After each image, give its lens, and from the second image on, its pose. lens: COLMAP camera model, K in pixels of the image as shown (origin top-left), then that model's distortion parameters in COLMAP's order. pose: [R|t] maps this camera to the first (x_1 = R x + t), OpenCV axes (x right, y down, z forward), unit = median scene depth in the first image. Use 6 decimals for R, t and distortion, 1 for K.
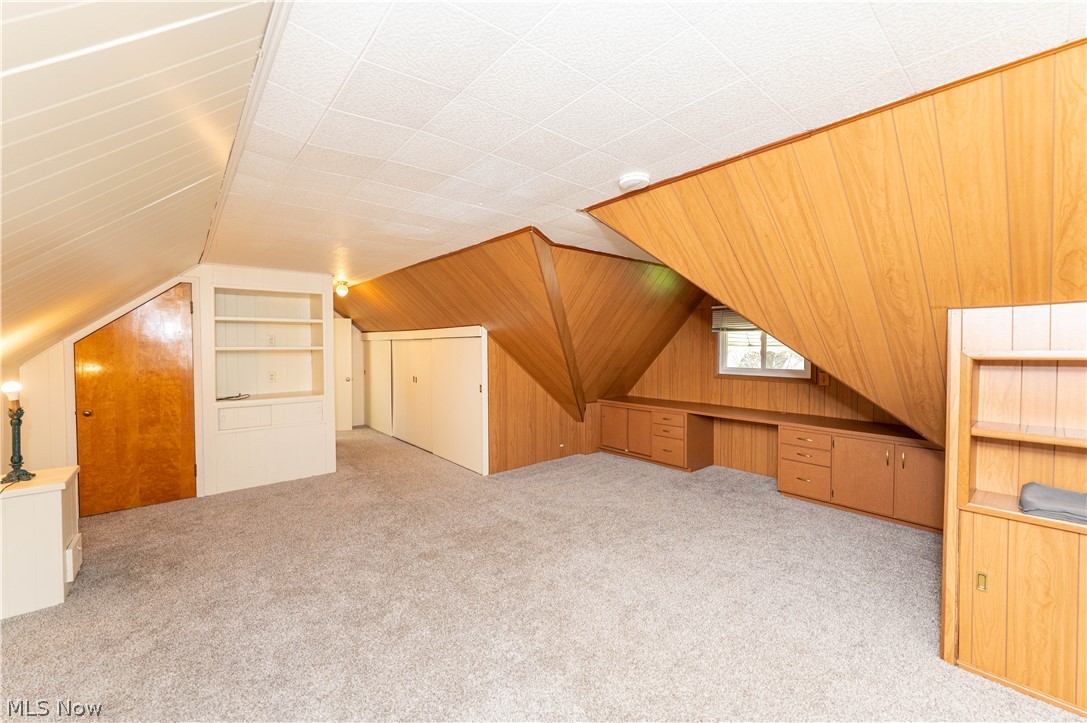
lens RADIAL K [[430.5, 0, 539.8], [0, 430.5, 357.7], [0, 0, 1]] dist [-0.001305, 0.000128]
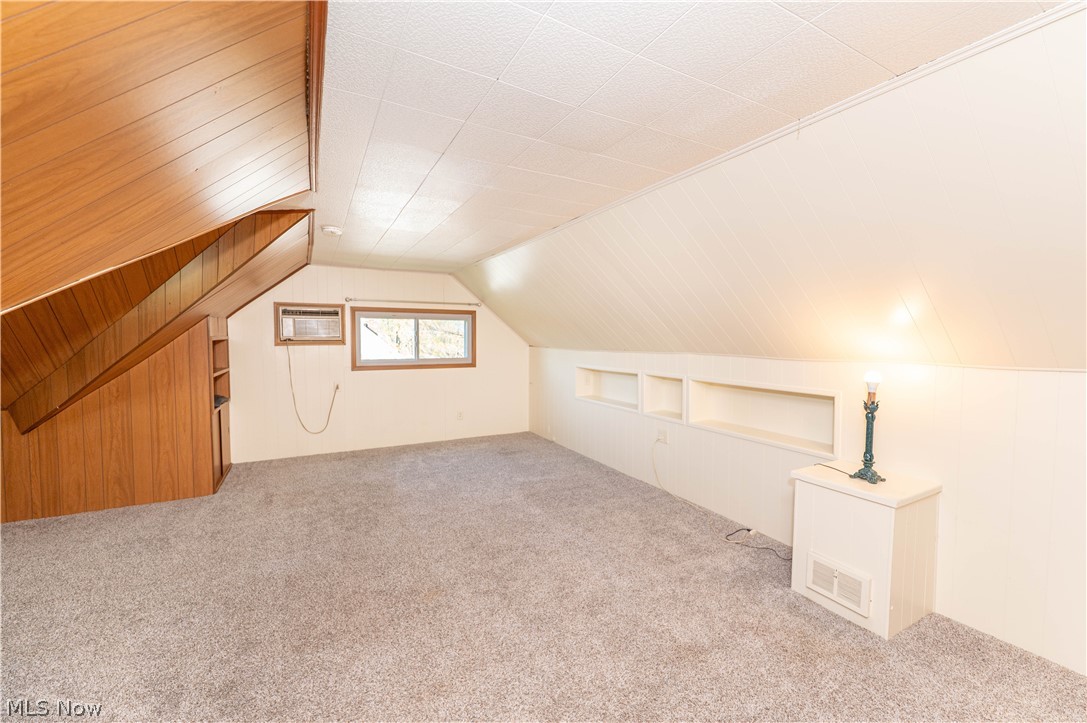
lens RADIAL K [[439.0, 0, 539.7], [0, 439.0, 359.8], [0, 0, 1]] dist [-0.001686, 0.000134]
pose [[-0.978899, -0.010219, 0.204087, -0.385131], [0.006051, 0.996861, 0.078935, -0.024325], [-0.204253, 0.078504, -0.975765, 1.084454]]
